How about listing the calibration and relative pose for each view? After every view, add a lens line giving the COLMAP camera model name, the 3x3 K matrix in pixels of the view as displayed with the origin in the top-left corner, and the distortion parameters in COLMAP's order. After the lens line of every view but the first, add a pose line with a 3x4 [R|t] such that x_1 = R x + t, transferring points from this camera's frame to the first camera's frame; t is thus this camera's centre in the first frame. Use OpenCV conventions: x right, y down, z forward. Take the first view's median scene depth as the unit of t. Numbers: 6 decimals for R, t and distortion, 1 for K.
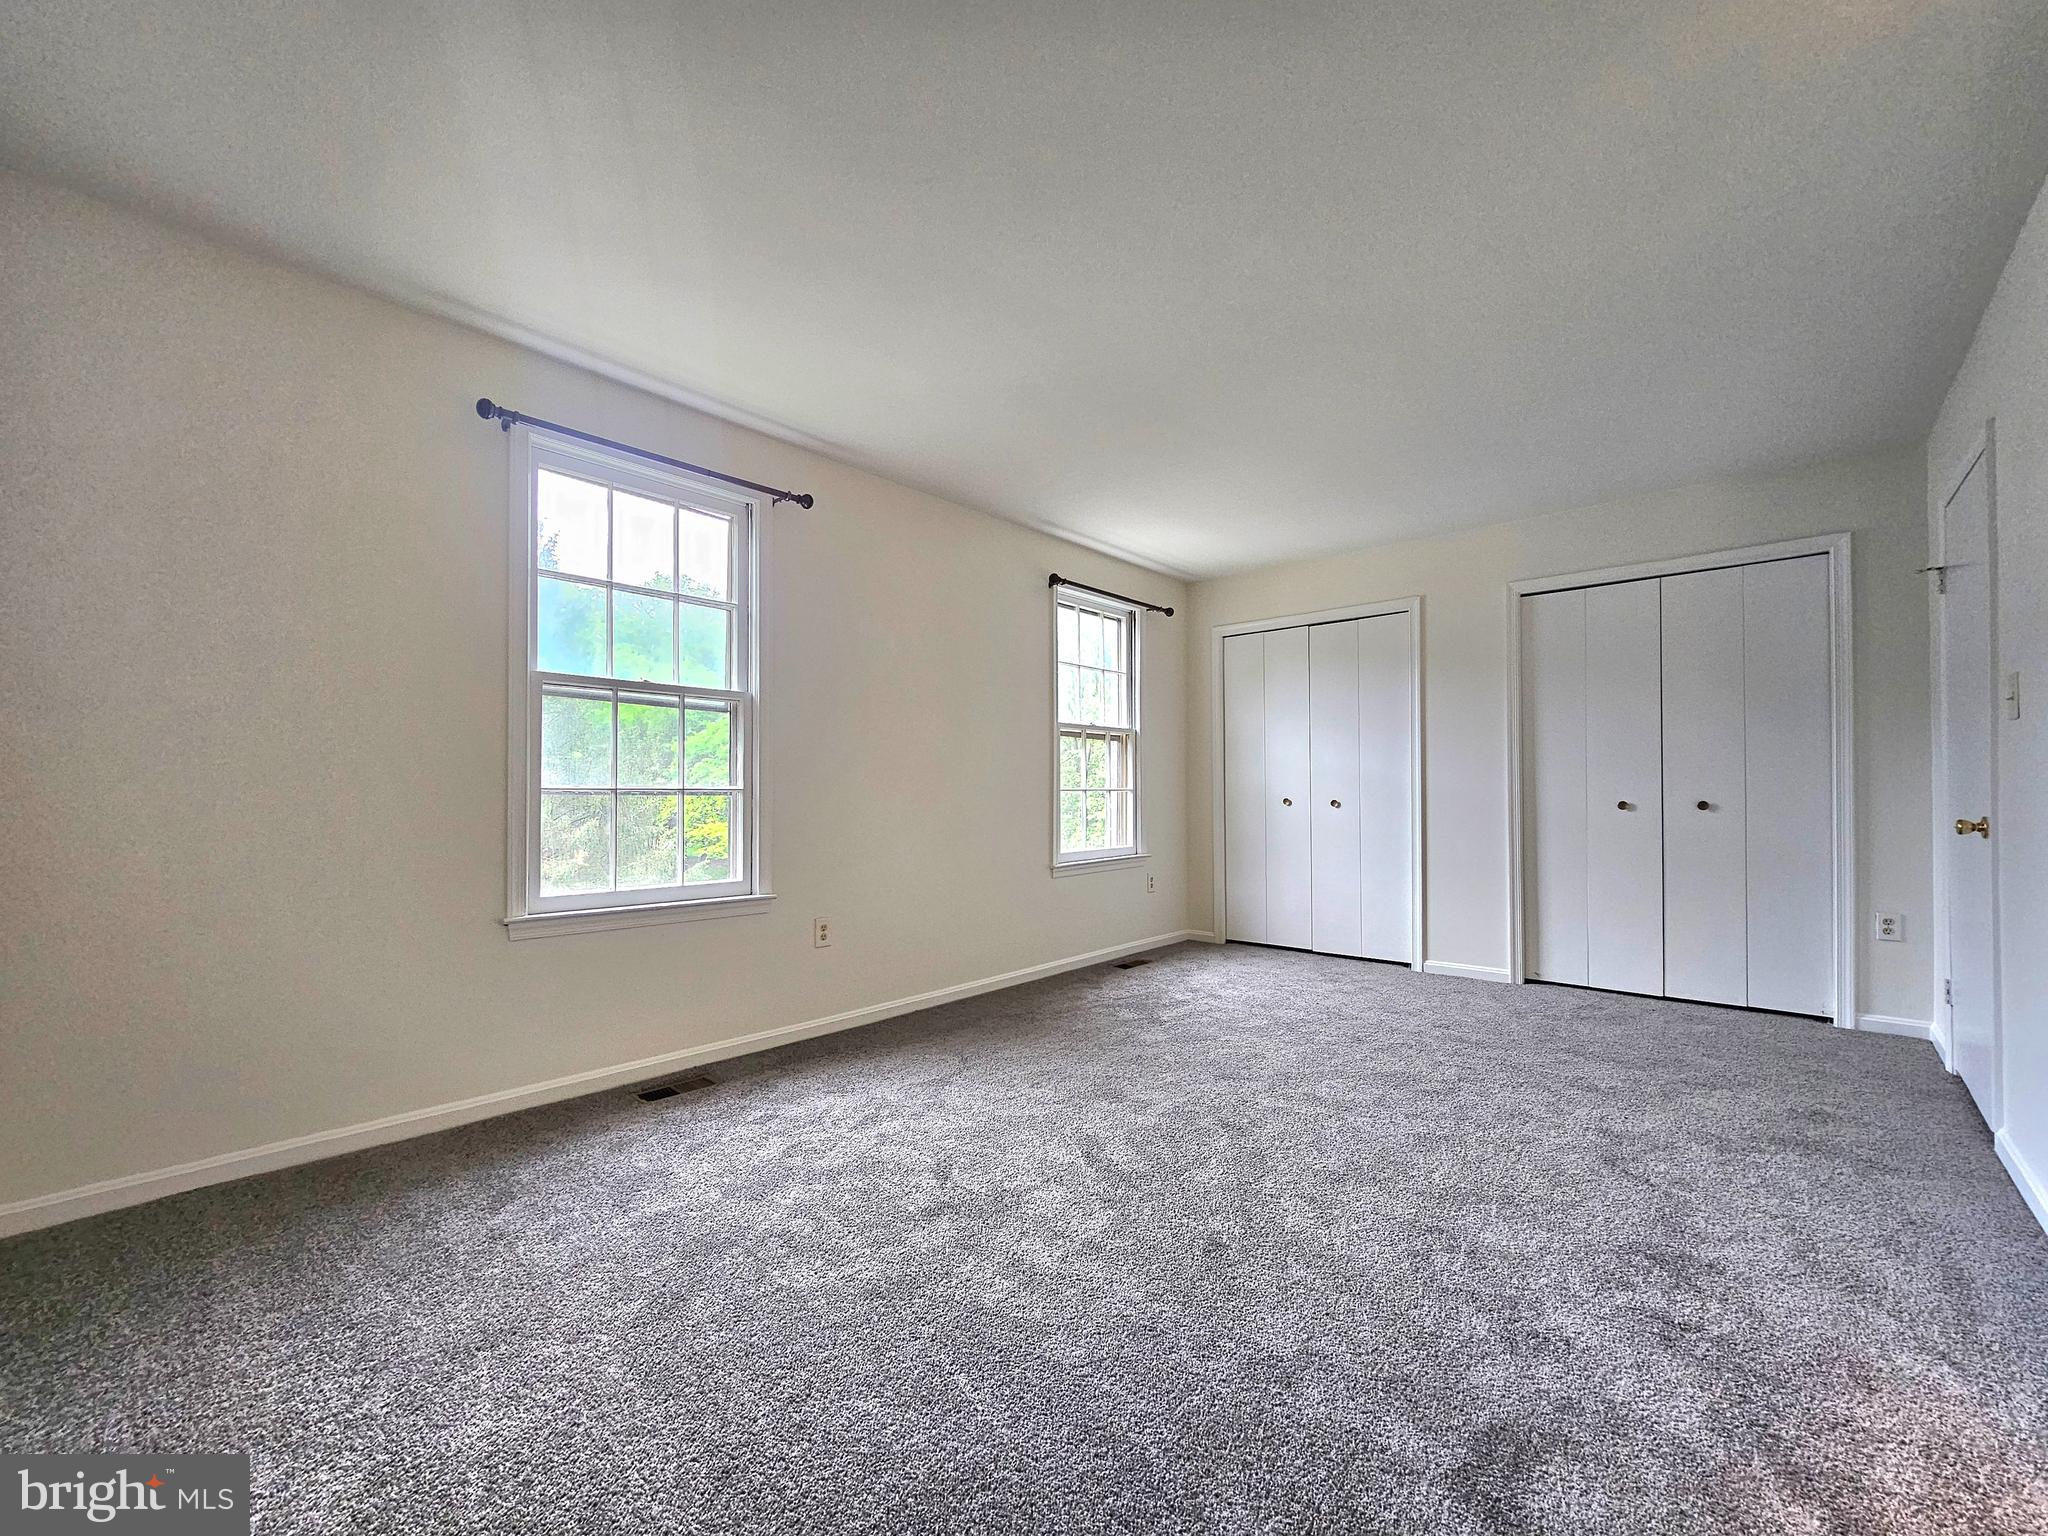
lens RADIAL K [[828.3, 0, 1000.6], [0, 828.3, 782.8], [0, 0, 1]] dist [-0.000703, 0.000027]
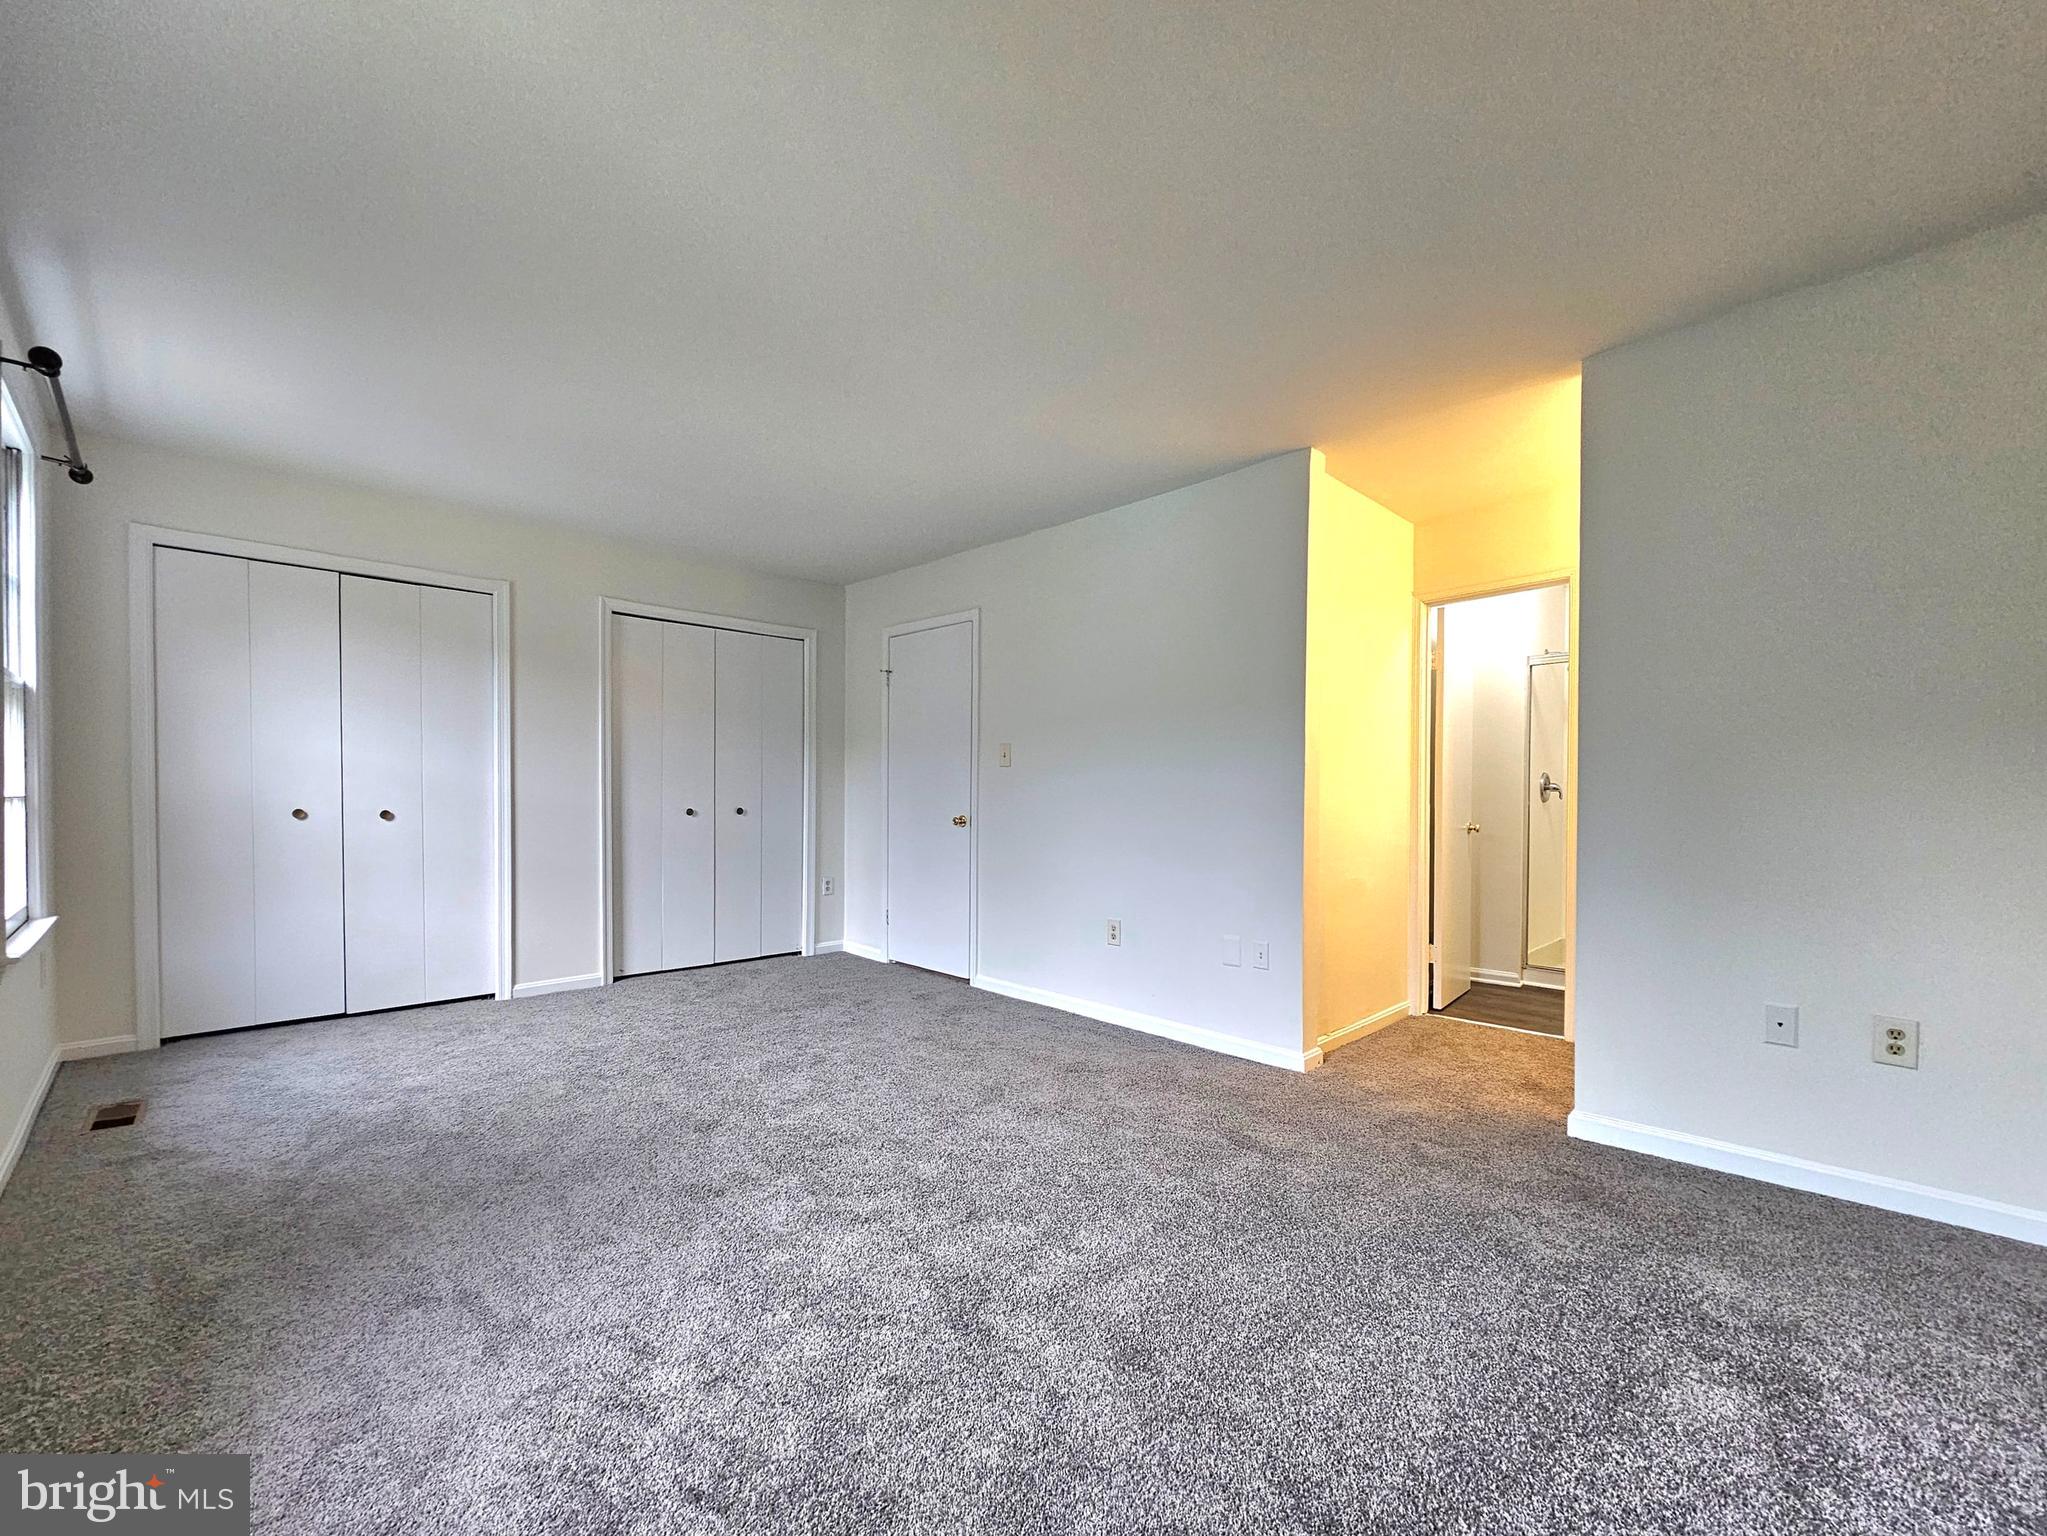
lens RADIAL K [[857.2, 0, 1020.0], [0, 857.2, 818.8], [0, 0, 1]] dist [0.000228, -0.000058]
pose [[0.049949, -0.025571, 0.998424, -0.350002], [-0.017438, 0.999497, 0.026470, -0.003091], [-0.998600, -0.018732, 0.049478, 0.351974]]
